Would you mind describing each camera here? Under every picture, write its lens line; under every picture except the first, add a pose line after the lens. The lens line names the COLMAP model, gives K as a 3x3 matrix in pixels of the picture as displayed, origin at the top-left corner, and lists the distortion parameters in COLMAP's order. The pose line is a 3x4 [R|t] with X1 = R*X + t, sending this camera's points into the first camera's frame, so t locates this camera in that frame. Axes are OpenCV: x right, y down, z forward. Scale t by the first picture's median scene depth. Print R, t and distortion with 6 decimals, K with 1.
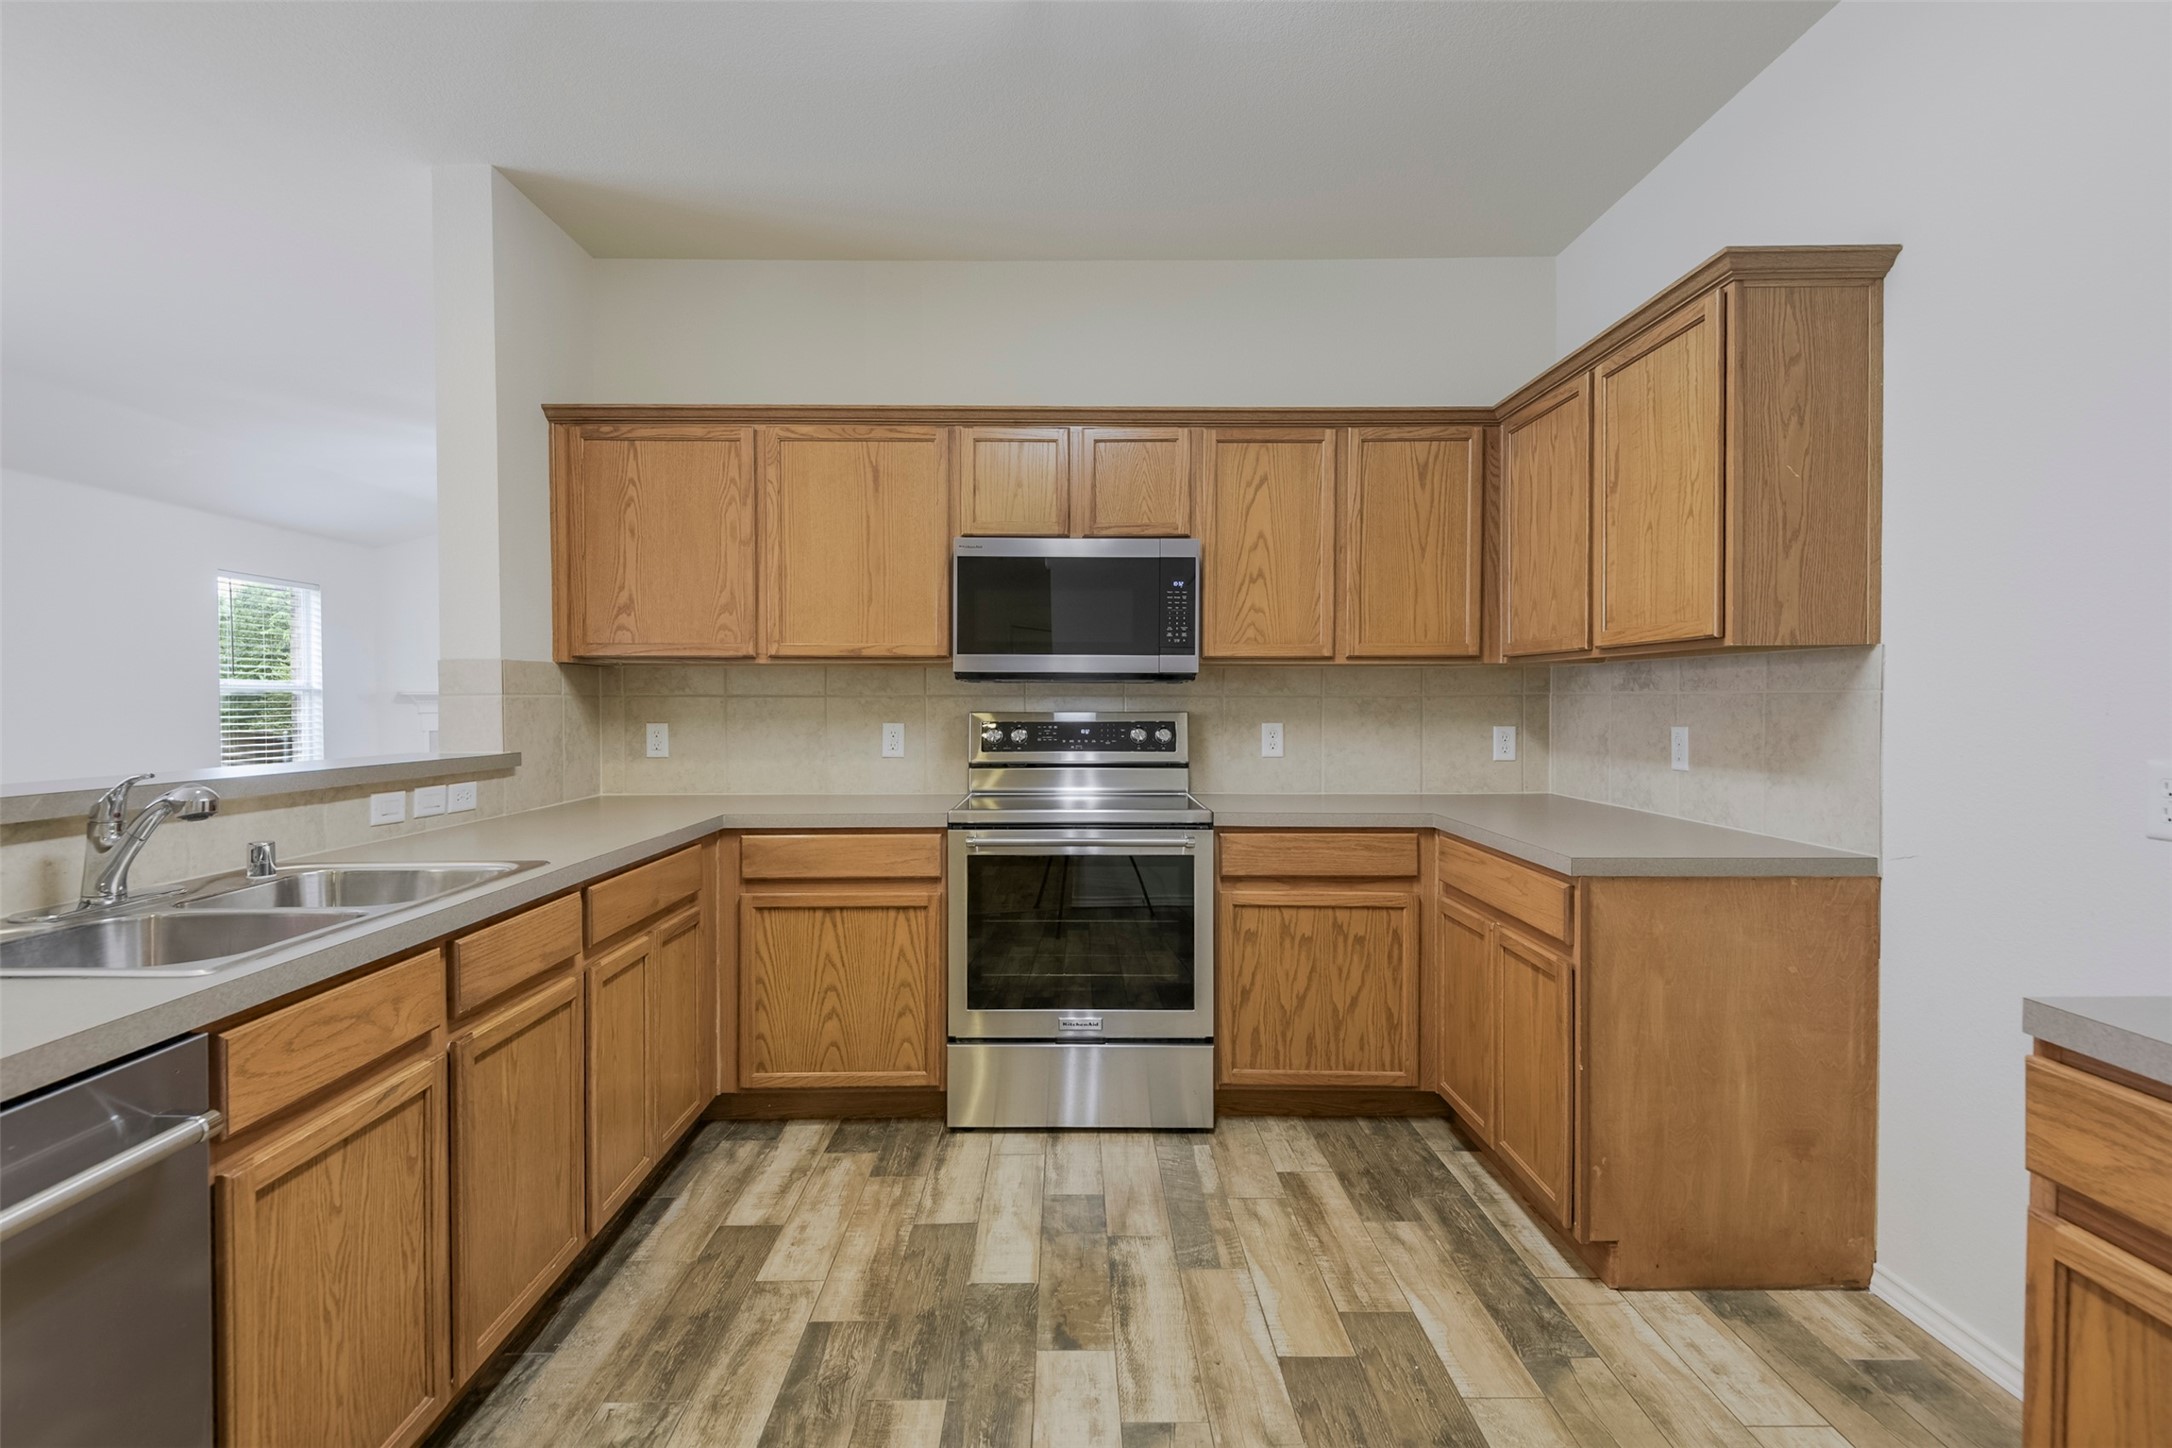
lens RADIAL K [[999.1, 0, 1086.0], [0, 999.1, 724.0], [0, 0, 1]] dist [0.001730, -0.026457]
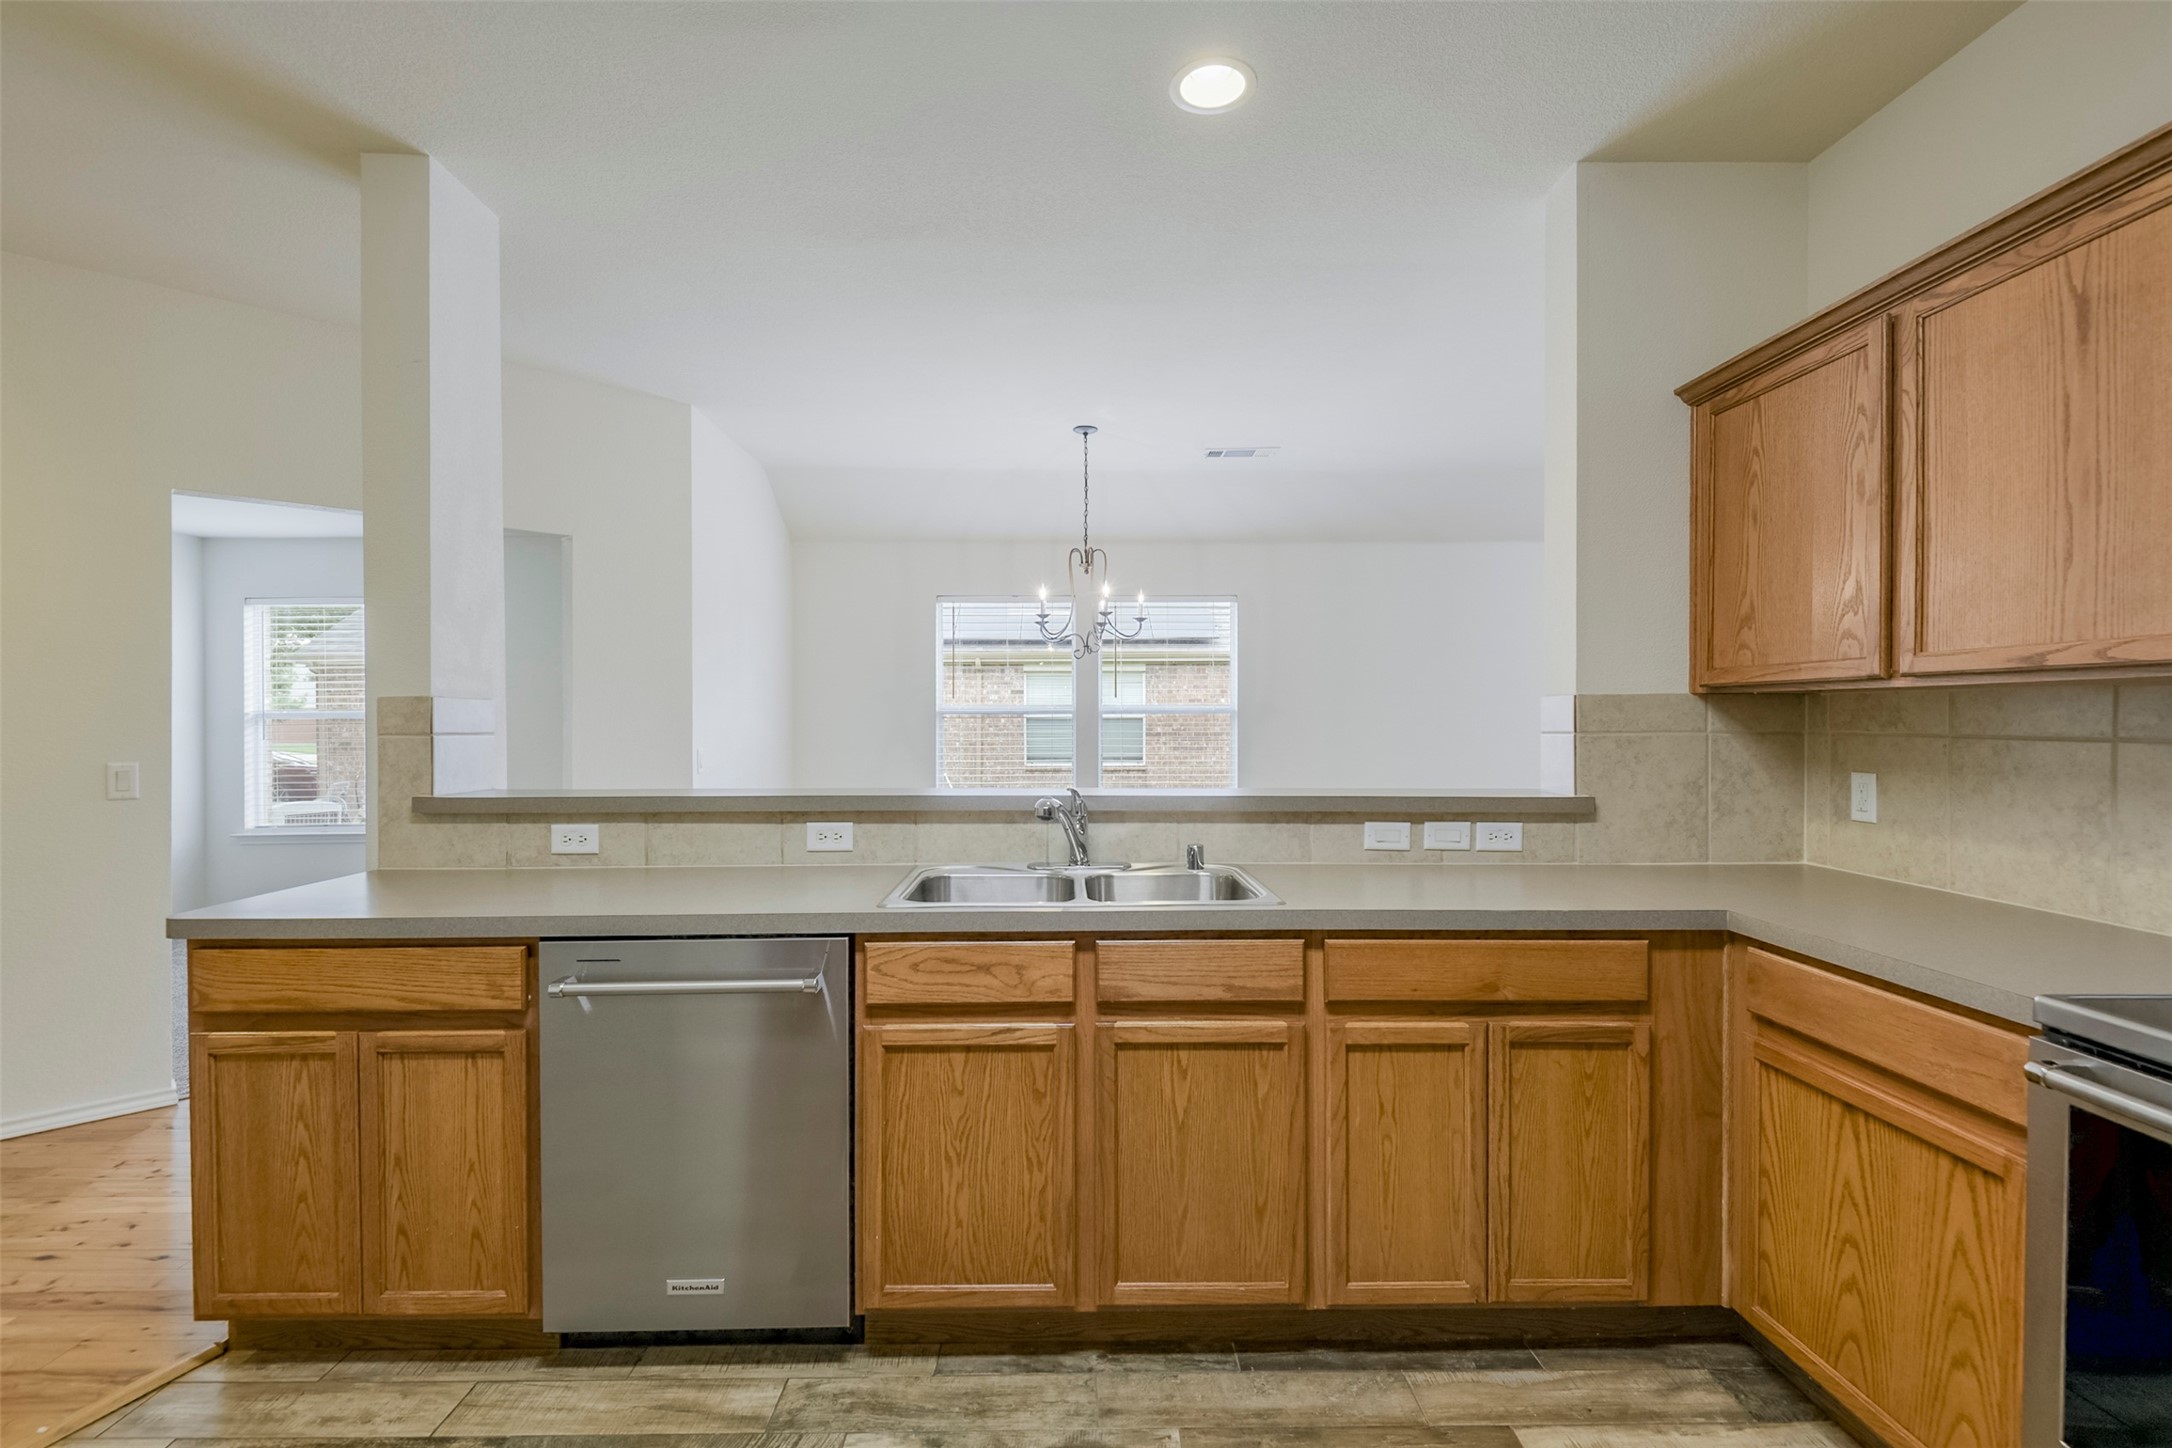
lens RADIAL K [[979.6, 0, 1083.3], [0, 979.6, 733.0], [0, 0, 1]] dist [0.000606, -0.010401]
pose [[-0.020974, 0.017460, -0.999628, 0.321961], [-0.022005, 0.999597, 0.017921, -0.035107], [0.999538, 0.022373, -0.020581, 0.555285]]
